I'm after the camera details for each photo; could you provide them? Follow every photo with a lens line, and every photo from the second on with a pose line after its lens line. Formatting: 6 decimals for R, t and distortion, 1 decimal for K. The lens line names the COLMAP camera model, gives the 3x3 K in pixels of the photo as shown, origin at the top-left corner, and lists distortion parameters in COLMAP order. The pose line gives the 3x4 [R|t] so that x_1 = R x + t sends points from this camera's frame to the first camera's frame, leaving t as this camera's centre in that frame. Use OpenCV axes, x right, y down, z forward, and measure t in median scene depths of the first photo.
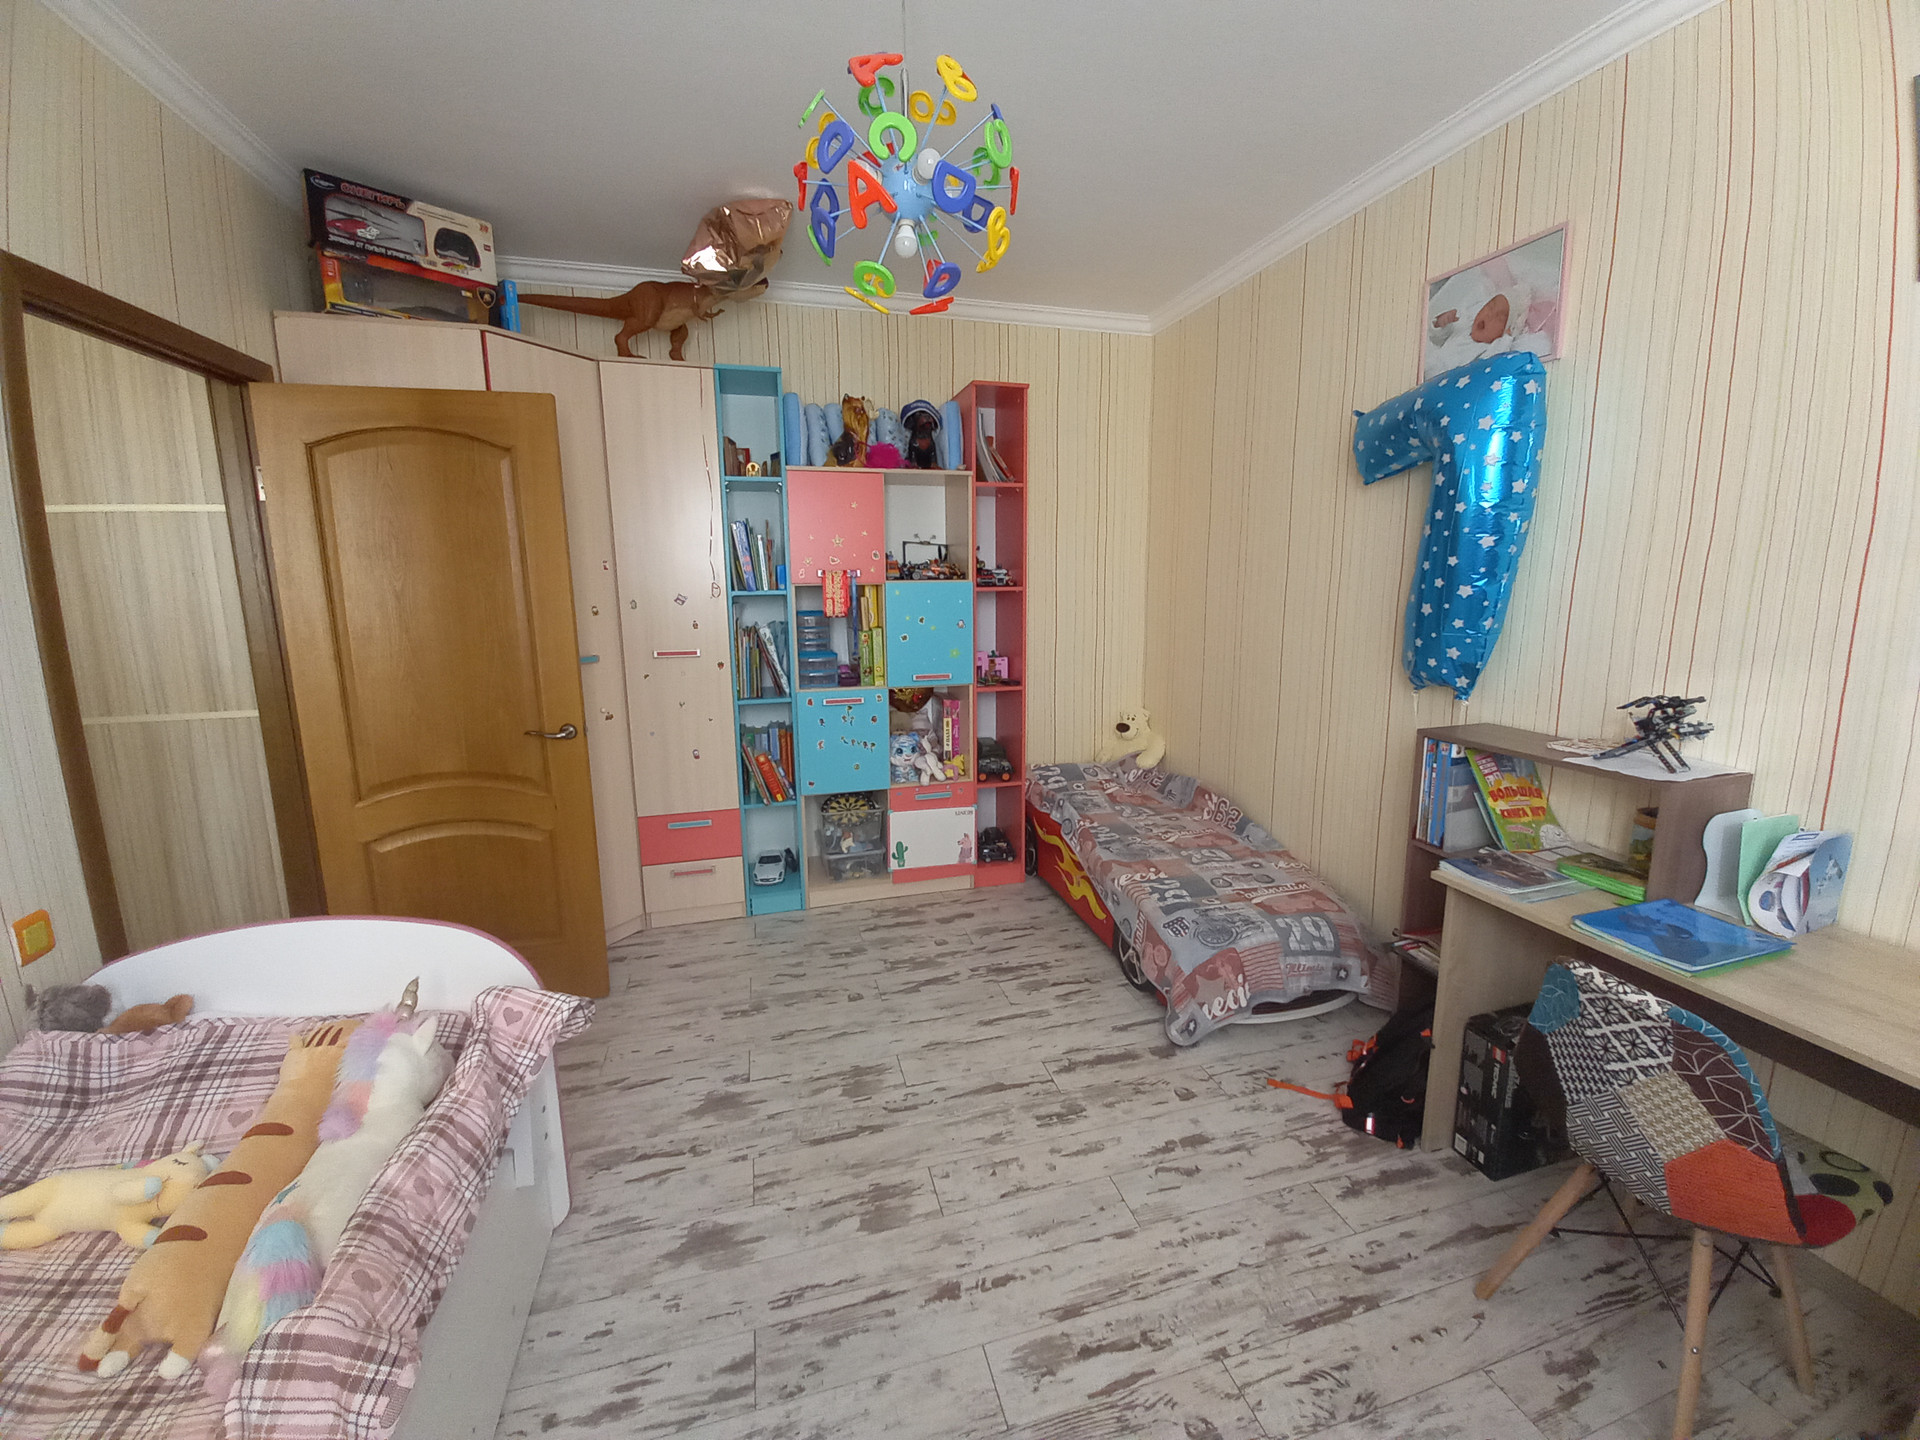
lens RADIAL K [[742.4, 0, 961.8], [0, 742.4, 715.1], [0, 0, 1]] dist [0.013717, -0.014280]
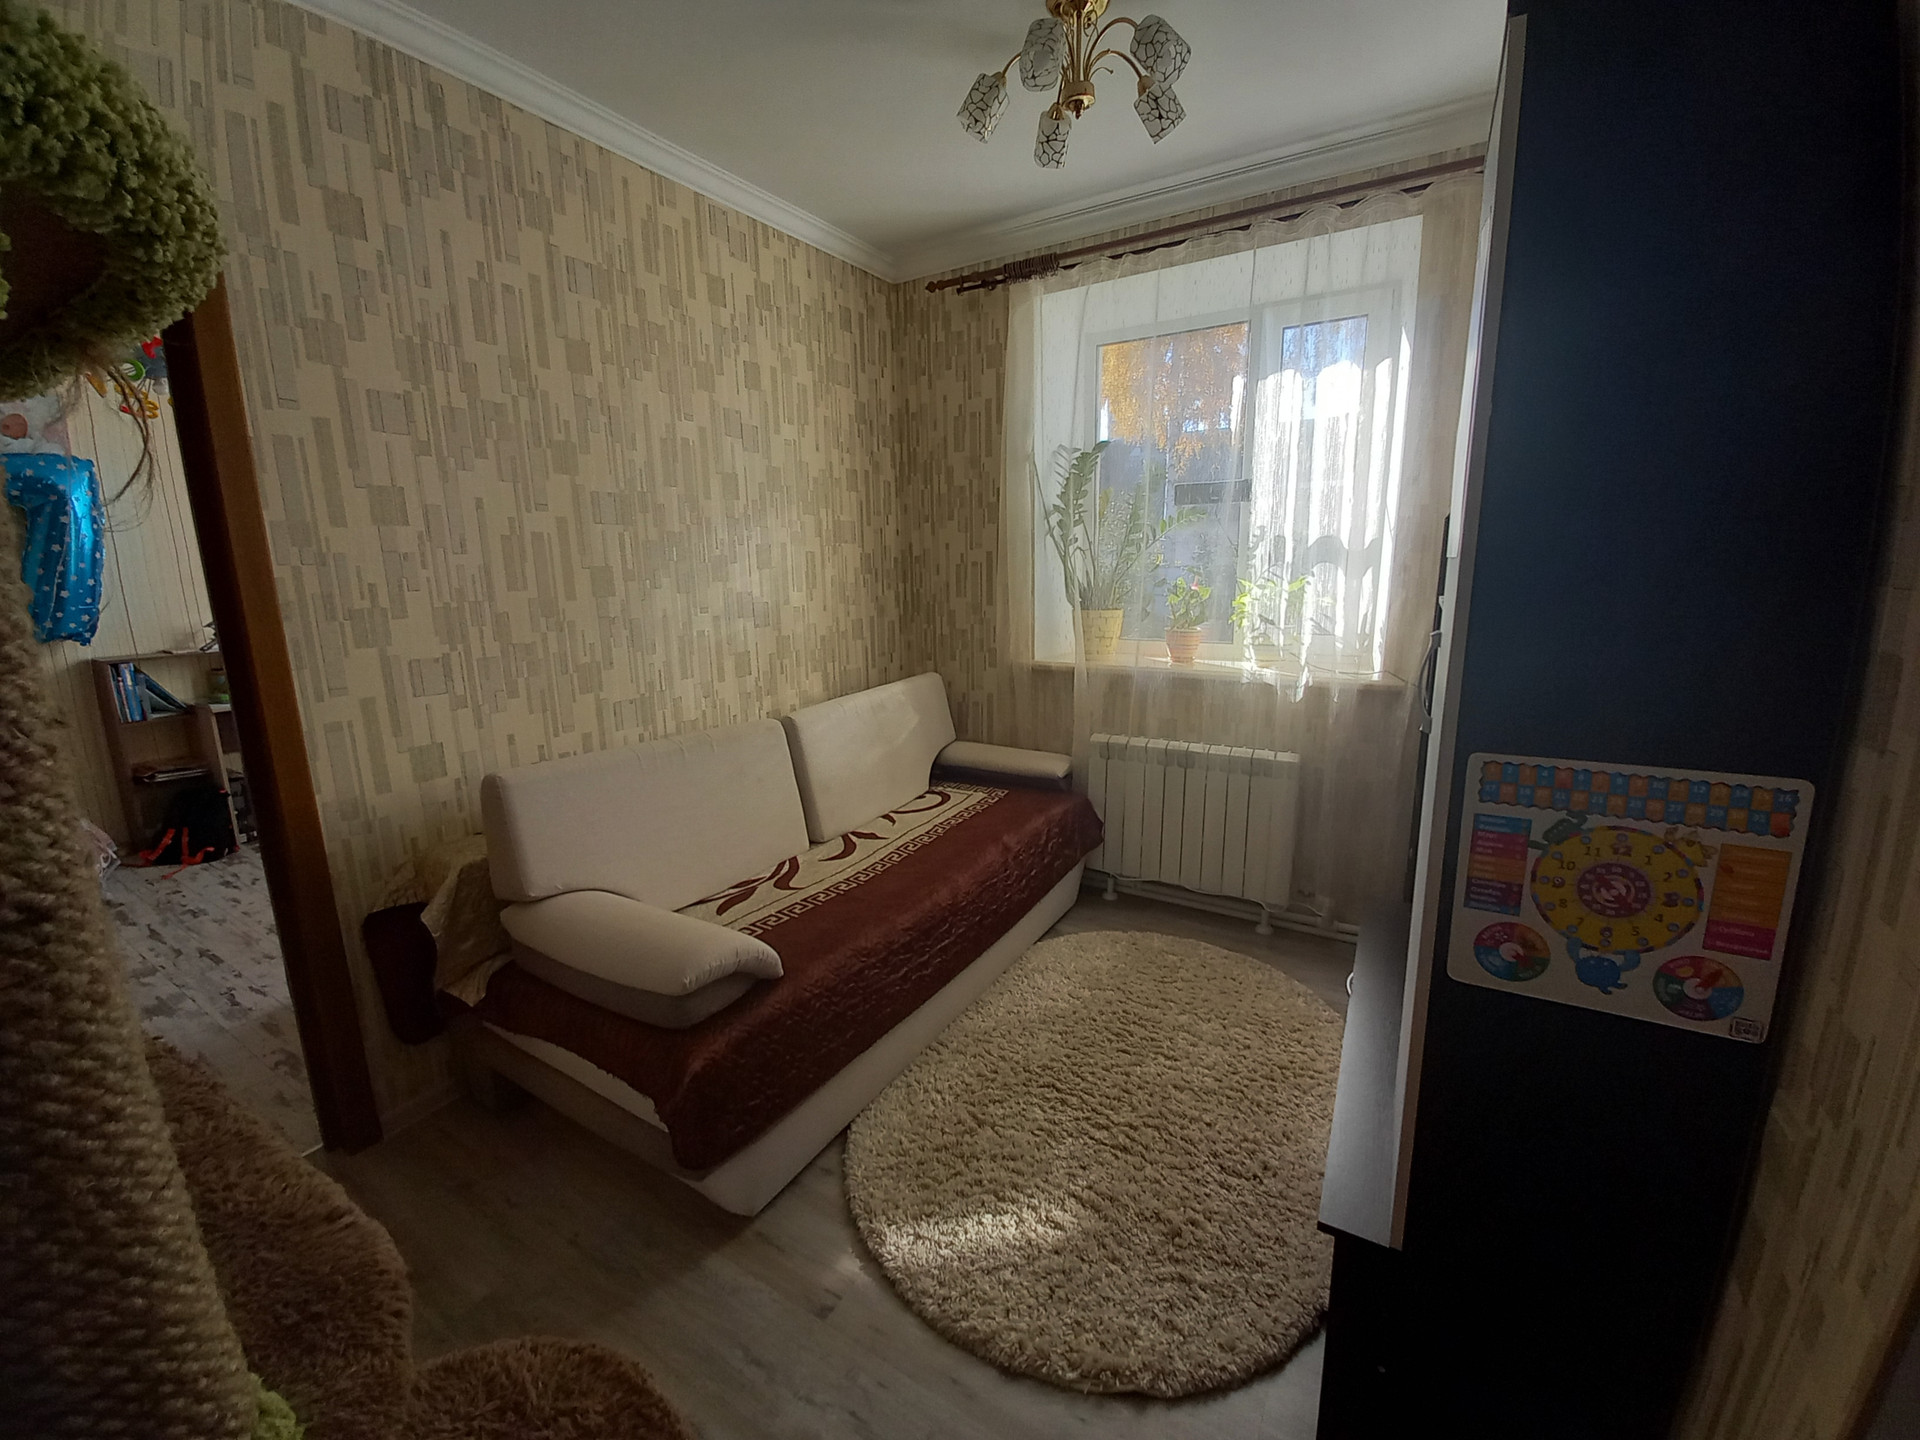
lens RADIAL K [[747.5, 0, 966.9], [0, 747.5, 711.9], [0, 0, 1]] dist [0.018179, -0.017154]
pose [[-0.693108, -0.116101, 0.711422, -1.661289], [0.151807, 0.941299, 0.301515, -0.070199], [-0.704667, 0.316982, -0.634796, 0.577365]]
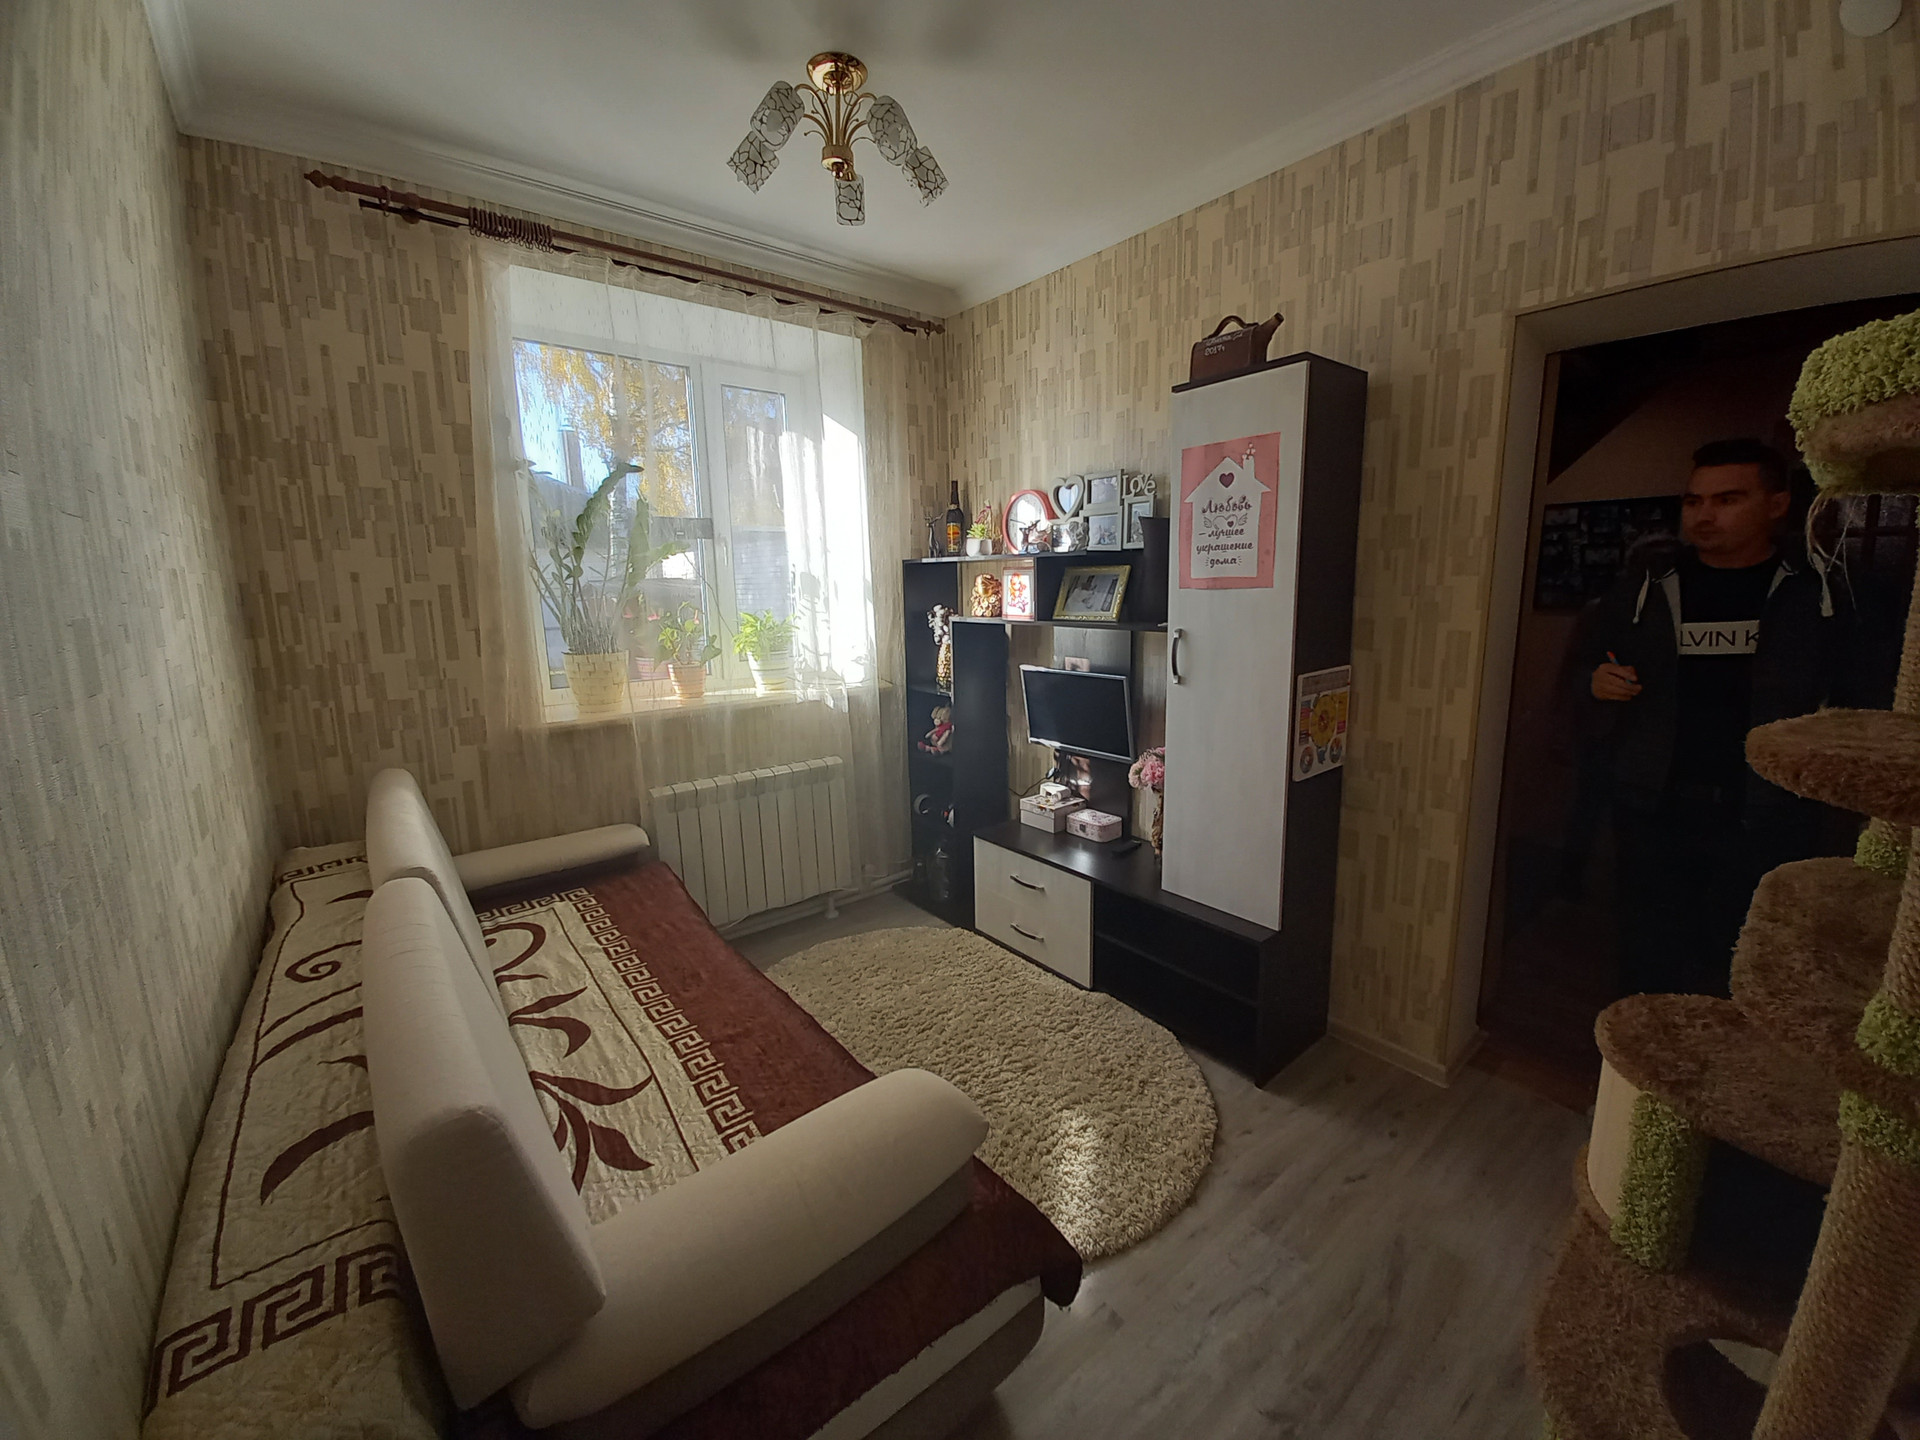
lens RADIAL K [[747.5, 0, 966.9], [0, 747.5, 711.9], [0, 0, 1]] dist [0.018179, -0.017154]
pose [[-0.917911, 0.097991, -0.384495, -0.951364], [-0.038850, 0.942173, 0.332867, -0.120377], [0.394879, 0.320480, -0.861024, 0.741008]]
